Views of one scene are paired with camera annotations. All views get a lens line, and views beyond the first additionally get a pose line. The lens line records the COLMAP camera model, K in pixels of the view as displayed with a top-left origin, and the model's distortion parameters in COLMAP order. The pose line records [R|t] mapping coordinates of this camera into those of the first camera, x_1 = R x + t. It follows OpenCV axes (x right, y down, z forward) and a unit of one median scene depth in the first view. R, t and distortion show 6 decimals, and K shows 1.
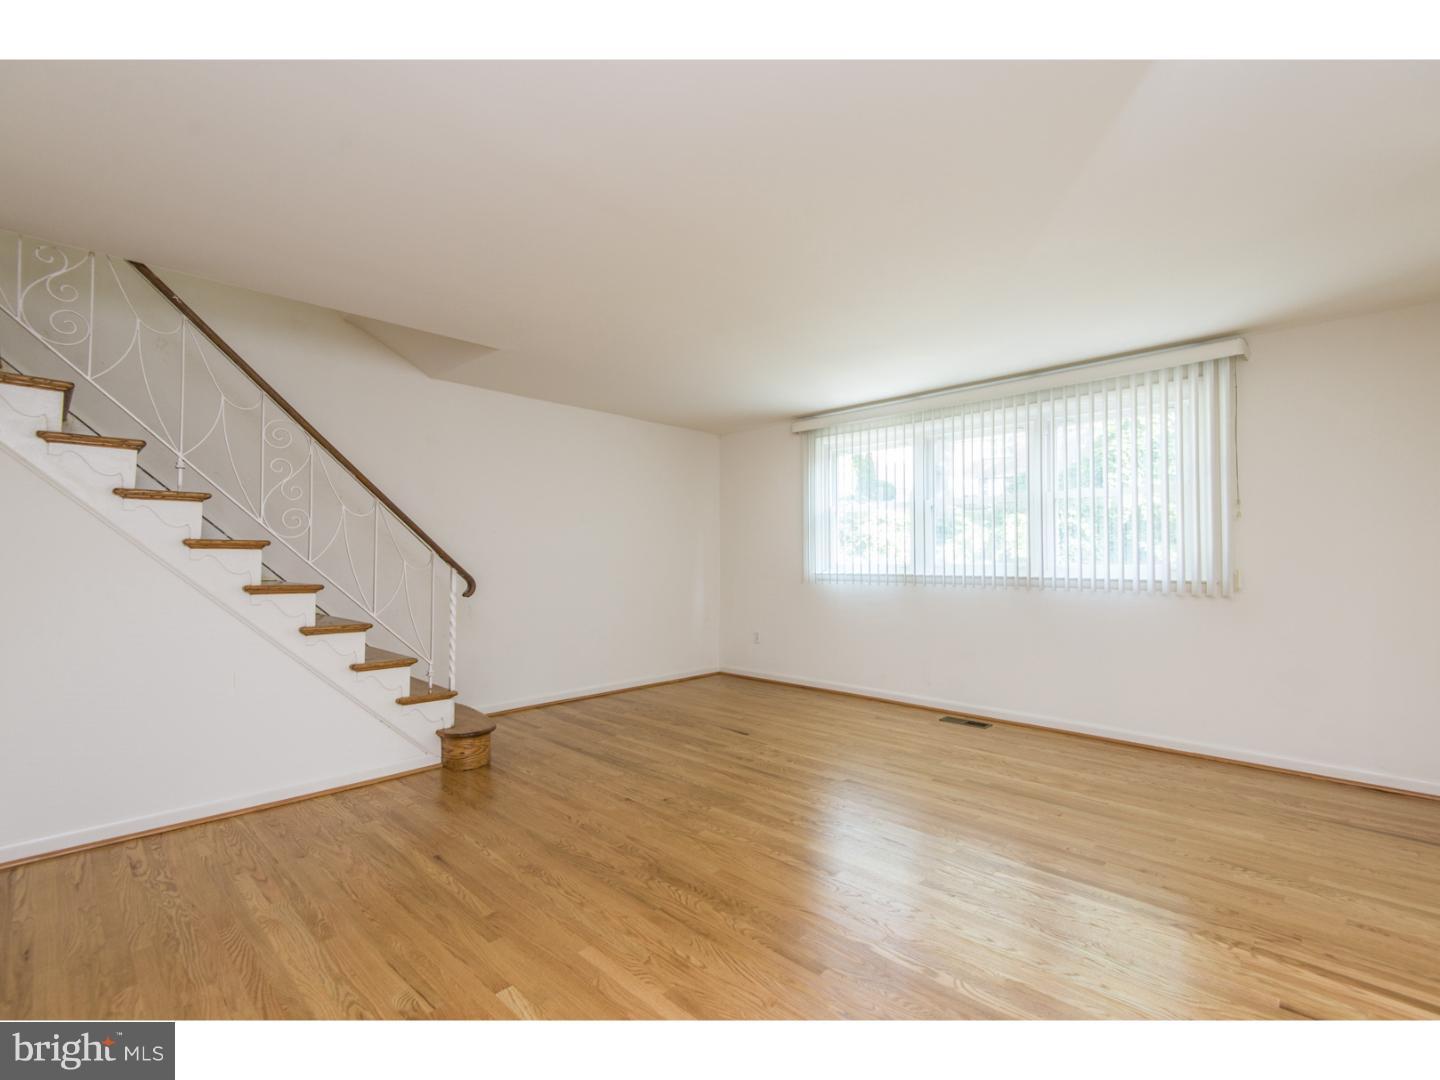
lens RADIAL K [[657.3, 0, 718.7], [0, 657.3, 543.1], [0, 0, 1]] dist [0.021401, -0.008884]
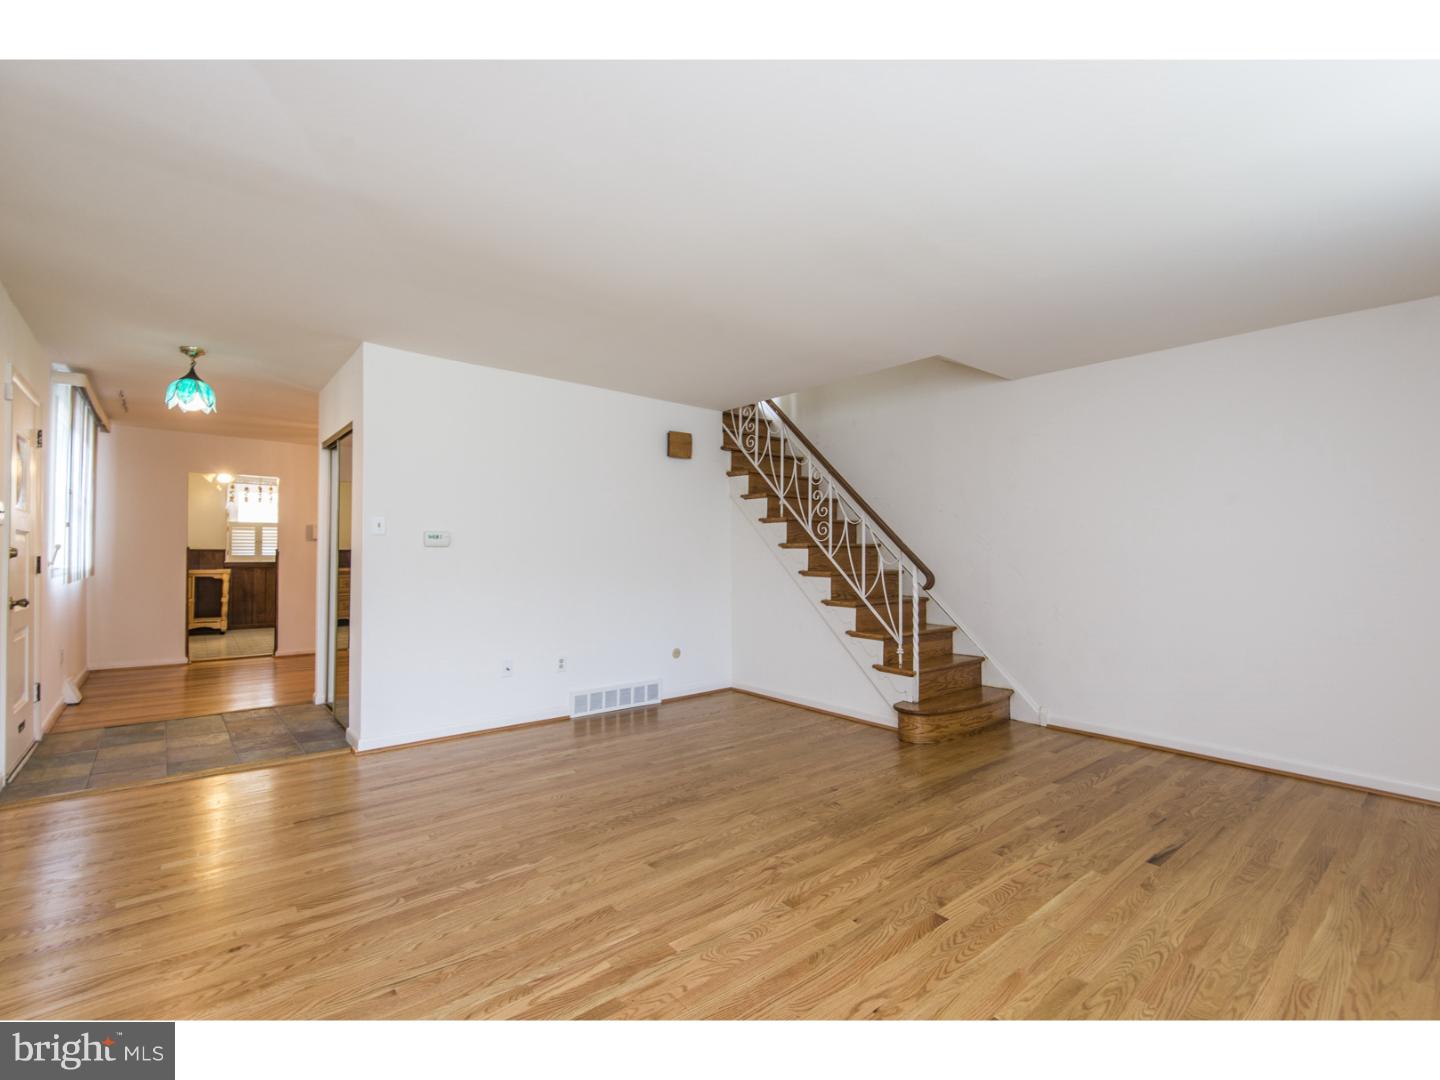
lens RADIAL K [[651.2, 0, 721.5], [0, 651.2, 542.8], [0, 0, 1]] dist [0.039243, -0.026820]
pose [[-0.103368, -0.014862, -0.994532, 0.833212], [0.017251, 0.999711, -0.016732, 0.016939], [0.994494, -0.018886, -0.103082, 0.867312]]
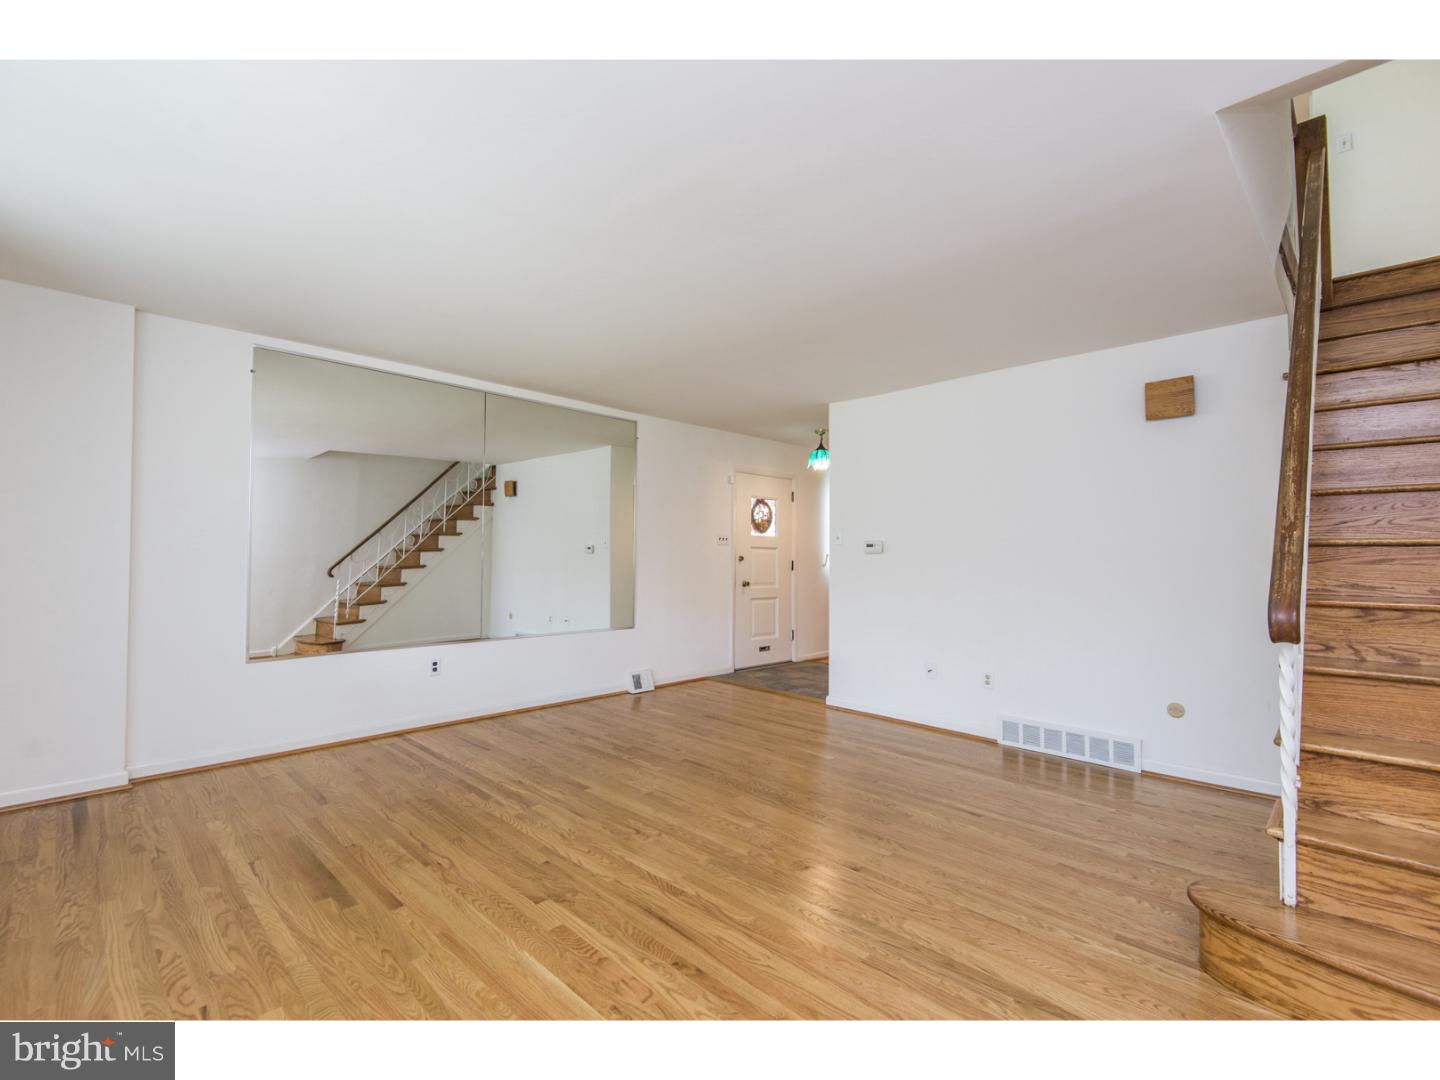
lens RADIAL K [[651.2, 0, 721.5], [0, 651.2, 542.8], [0, 0, 1]] dist [0.039243, -0.026820]
pose [[-0.999947, -0.006749, 0.007829, 0.015064], [-0.007097, 0.998949, -0.045289, 0.038141], [-0.007515, -0.045342, -0.998943, 1.657962]]
